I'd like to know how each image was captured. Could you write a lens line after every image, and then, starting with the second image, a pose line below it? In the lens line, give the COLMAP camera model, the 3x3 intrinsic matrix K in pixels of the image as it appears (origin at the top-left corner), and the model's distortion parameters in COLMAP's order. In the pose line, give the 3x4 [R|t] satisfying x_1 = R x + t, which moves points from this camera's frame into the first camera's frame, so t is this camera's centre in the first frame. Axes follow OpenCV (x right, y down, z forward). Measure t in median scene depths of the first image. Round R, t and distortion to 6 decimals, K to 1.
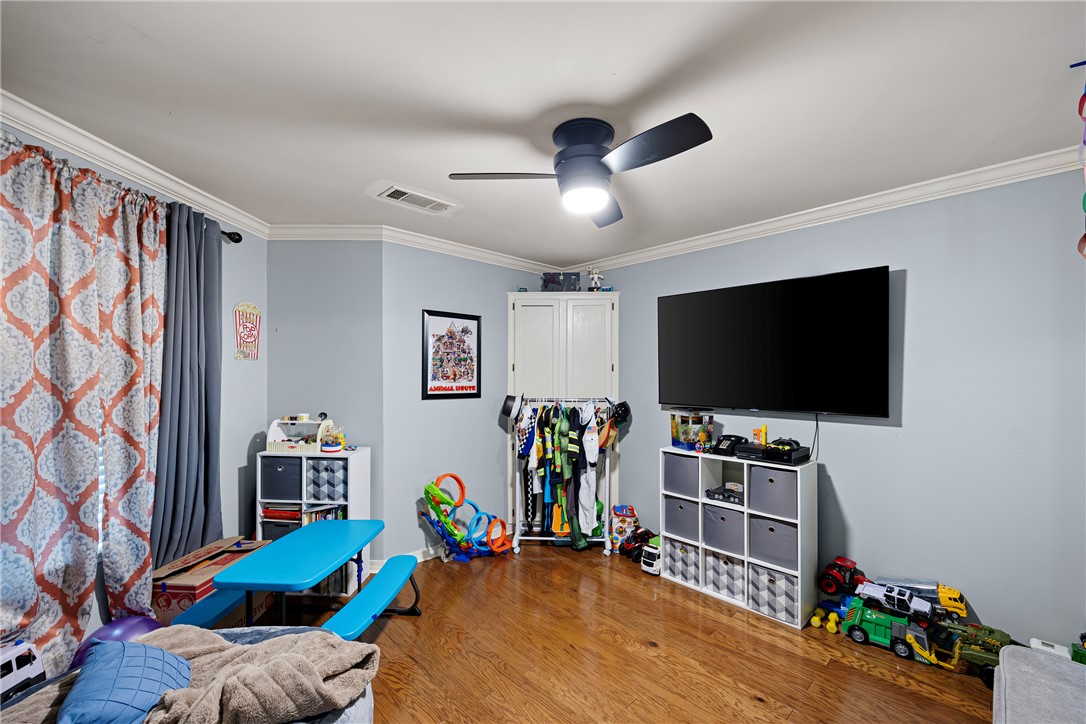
lens RADIAL K [[446.8, 0, 541.7], [0, 446.8, 372.7], [0, 0, 1]] dist [-0.002418, -0.000524]
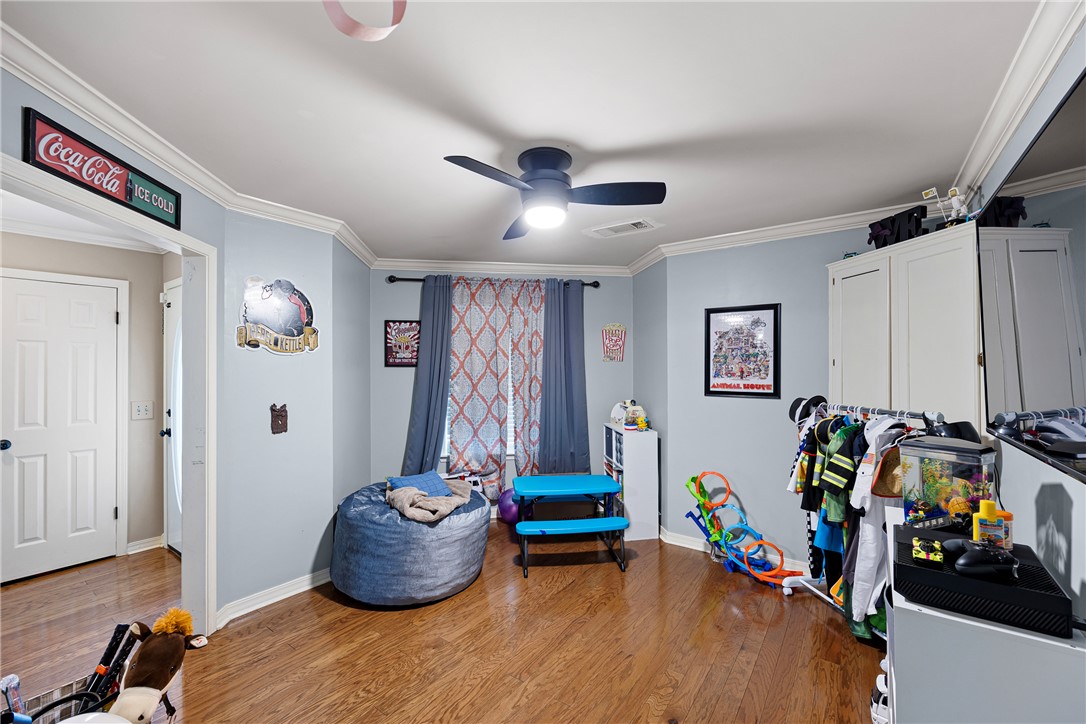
lens RADIAL K [[446.8, 0, 548.7], [0, 446.8, 363.5], [0, 0, 1]] dist [-0.002418, -0.000524]
pose [[0.180811, -0.013850, -0.983420, 0.655240], [0.007793, 0.999890, -0.012649, -0.004163], [0.983487, -0.005377, 0.180899, 0.435160]]
